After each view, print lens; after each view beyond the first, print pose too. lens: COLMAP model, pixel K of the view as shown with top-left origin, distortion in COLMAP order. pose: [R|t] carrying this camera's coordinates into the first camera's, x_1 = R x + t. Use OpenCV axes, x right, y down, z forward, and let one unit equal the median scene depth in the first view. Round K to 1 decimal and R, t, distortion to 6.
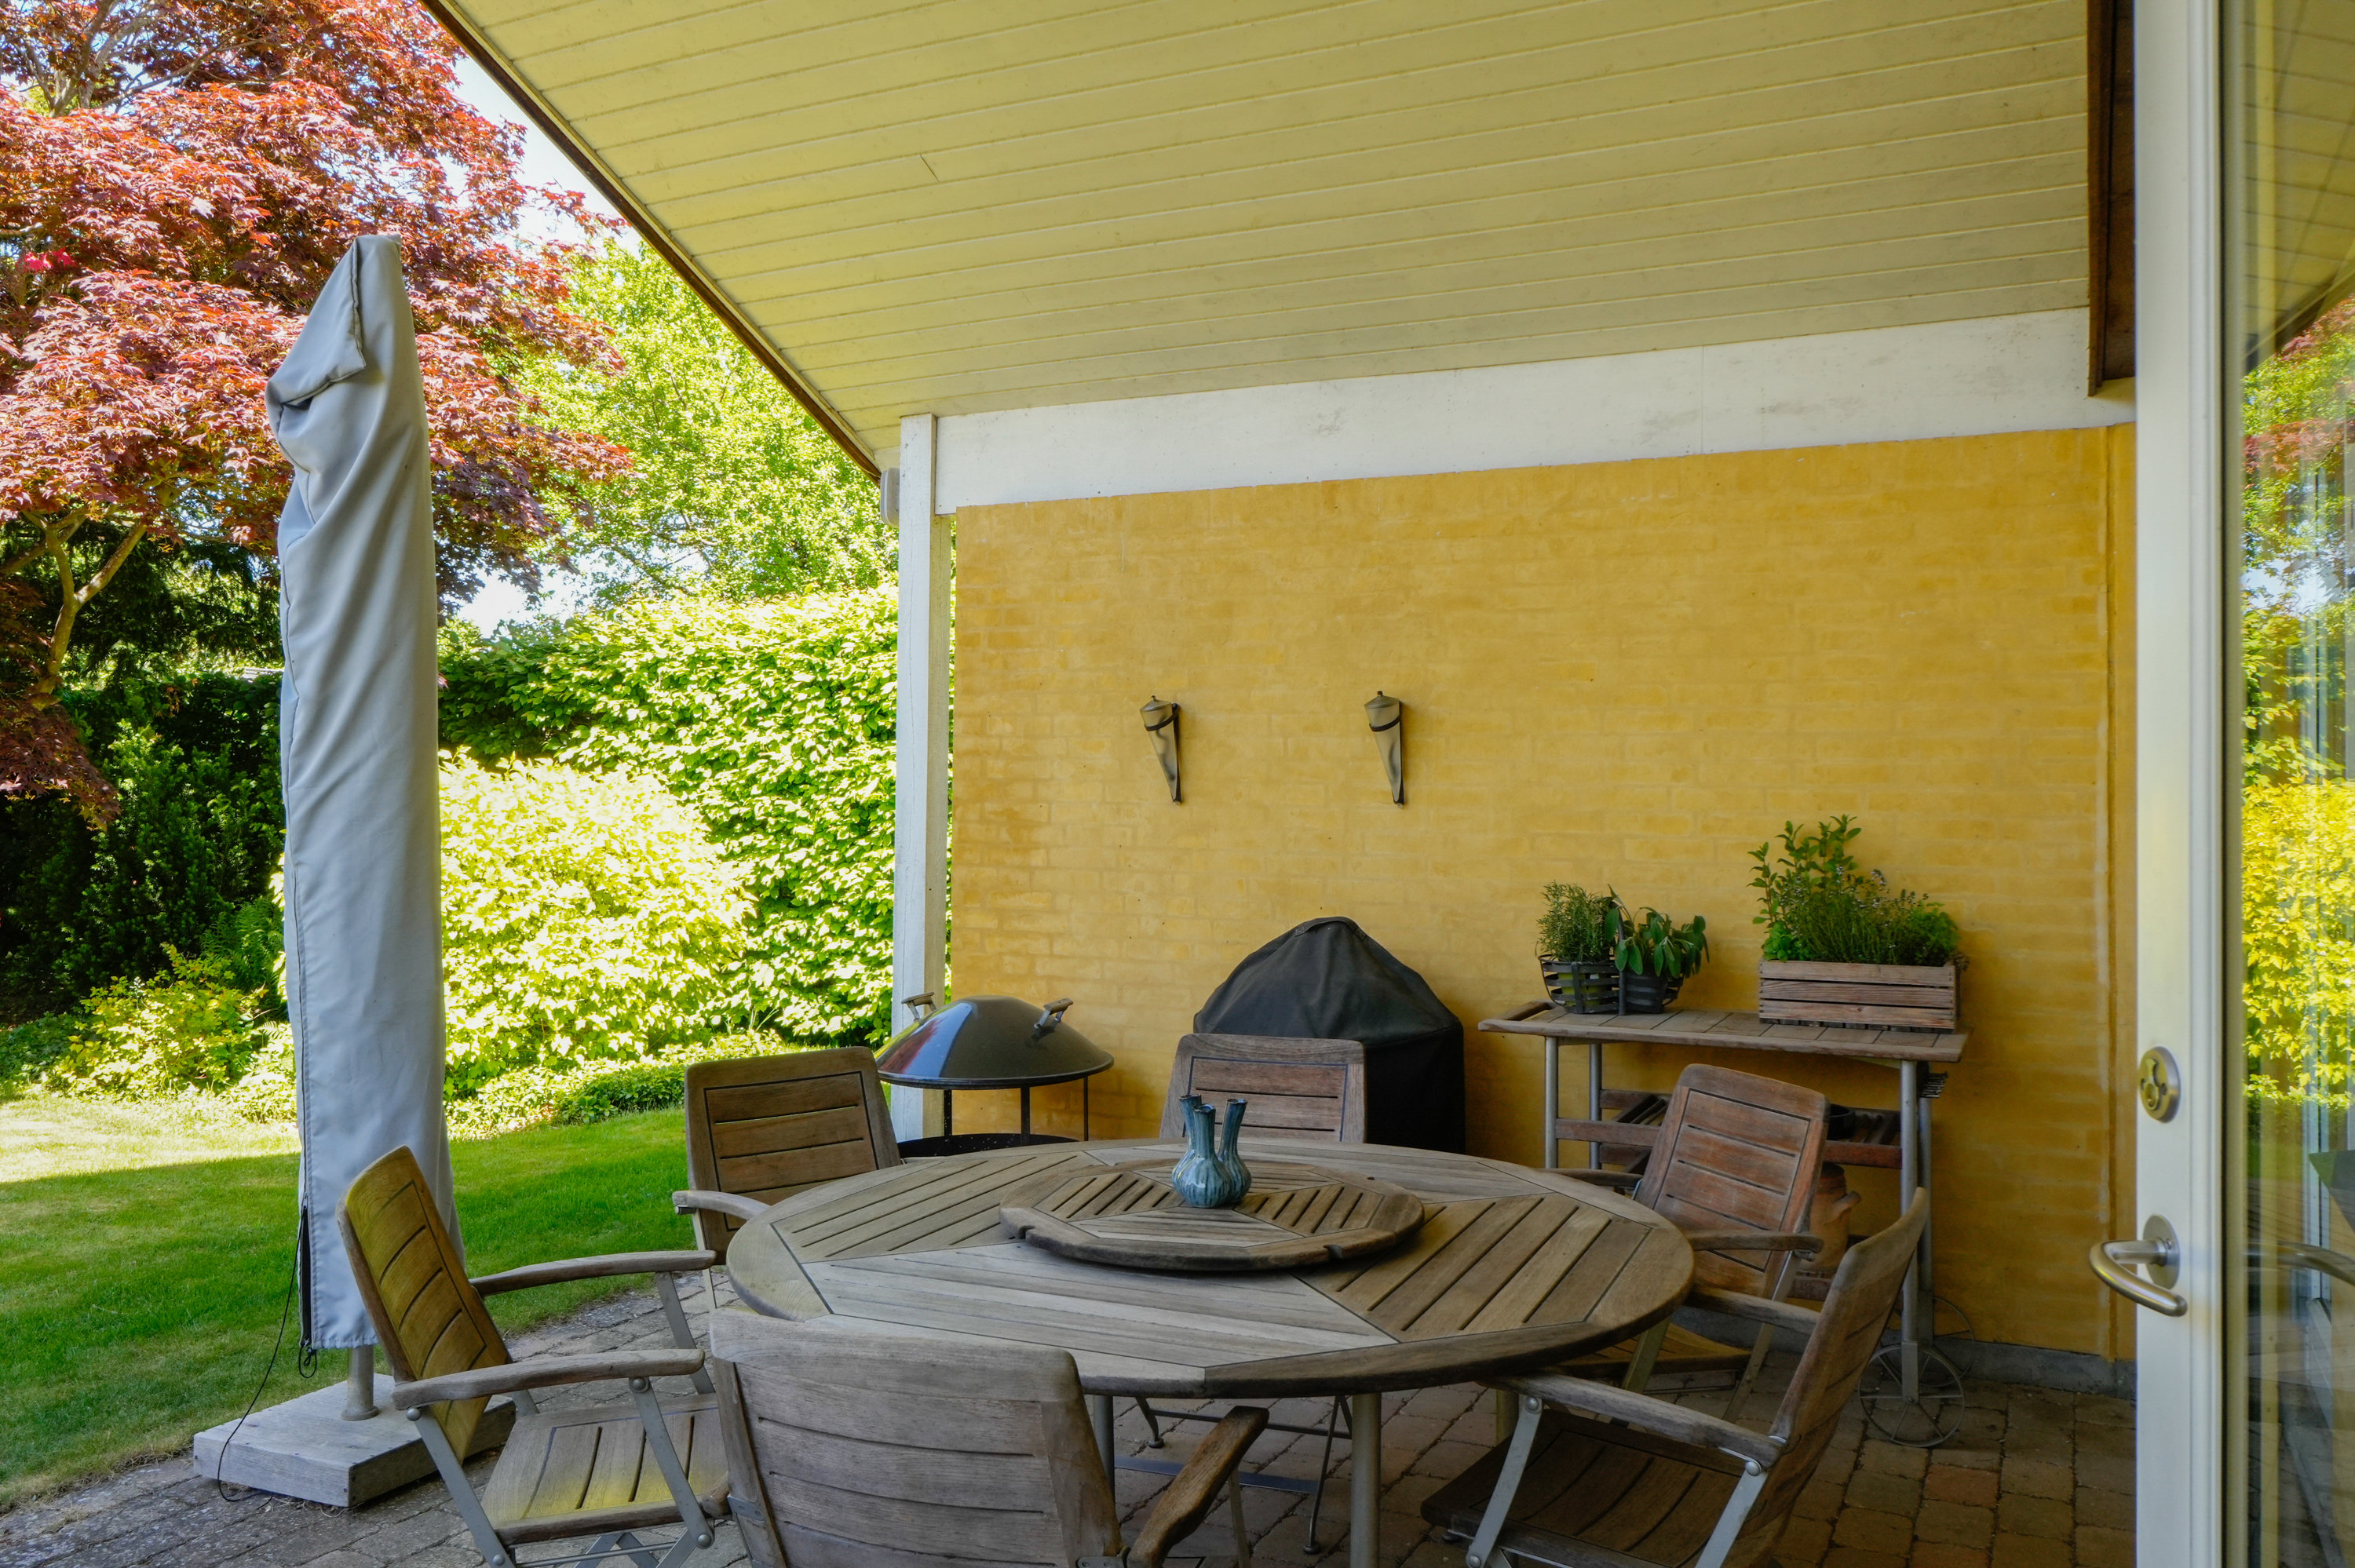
lens RADIAL K [[1845.3, 0, 1174.0], [0, 1845.3, 767.2], [0, 0, 1]] dist [-0.005742, -0.006295]
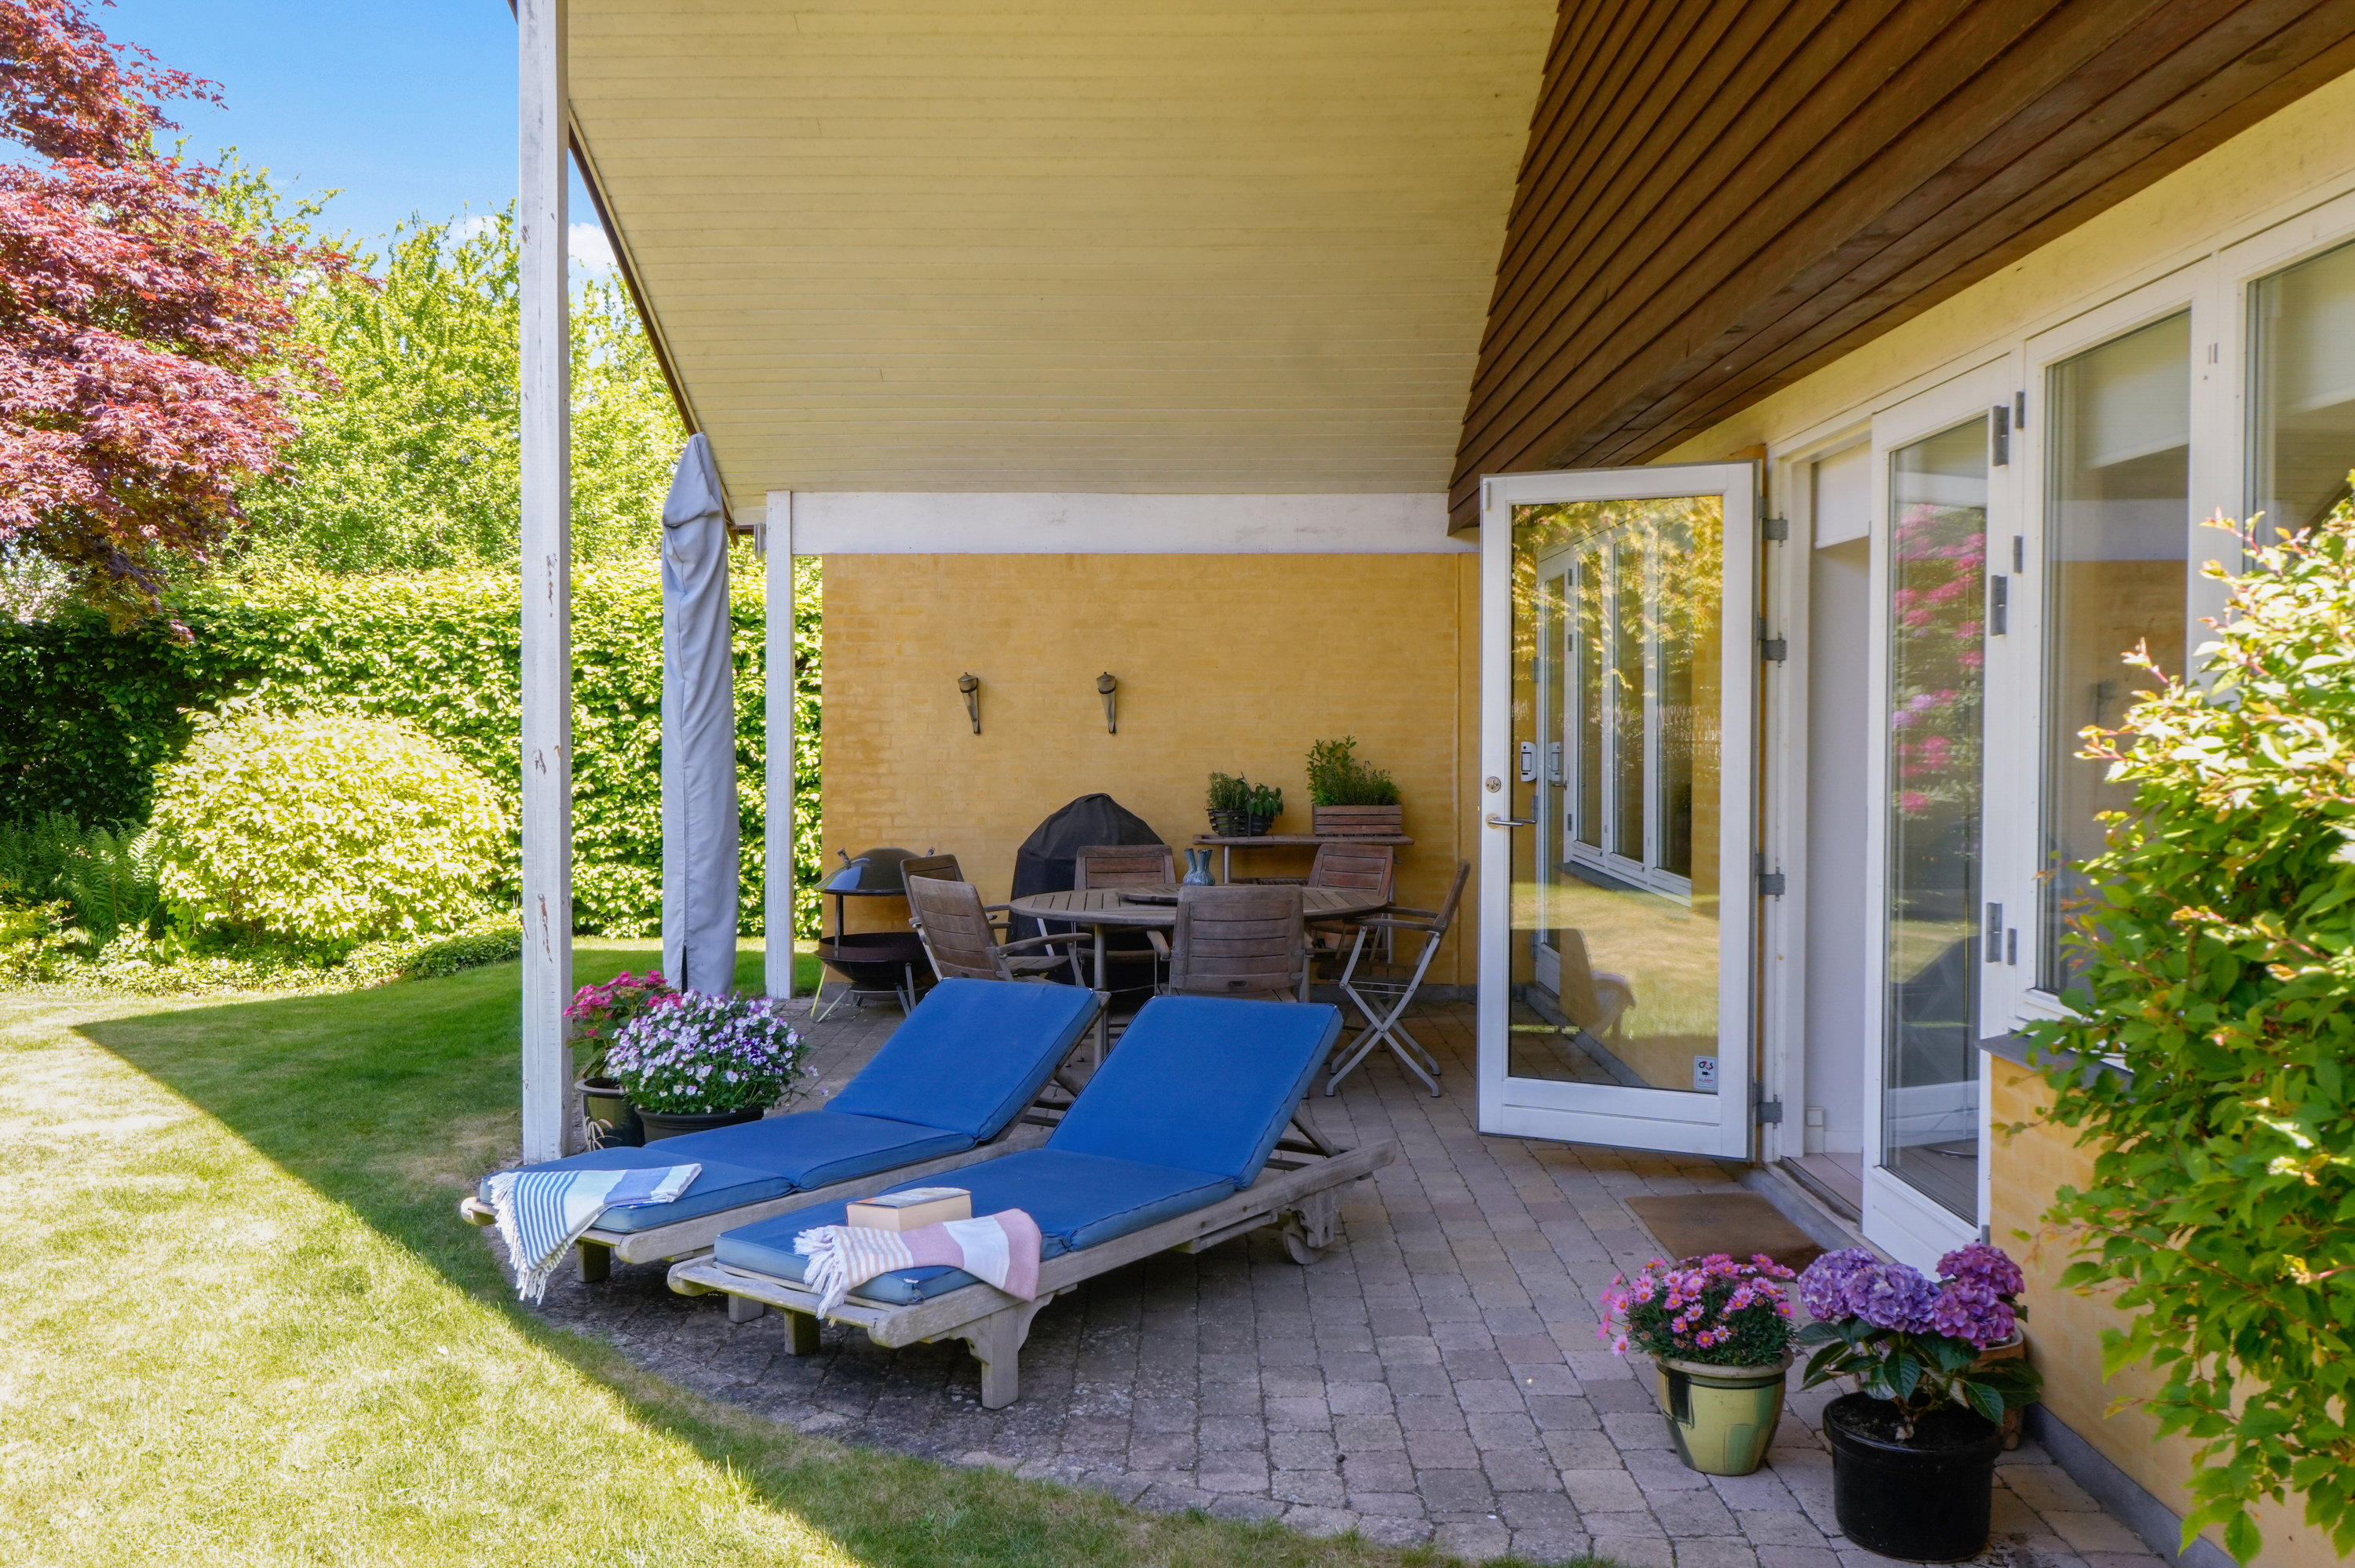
lens RADIAL K [[2025.9, 0, 1178.3], [0, 2025.9, 788.7], [0, 0, 1]] dist [0.017517, 0.007008]
pose [[0.898748, -0.021192, 0.437953, -0.660120], [0.003246, 0.999125, 0.041686, -0.008275], [-0.438453, -0.036043, 0.898031, -0.788470]]
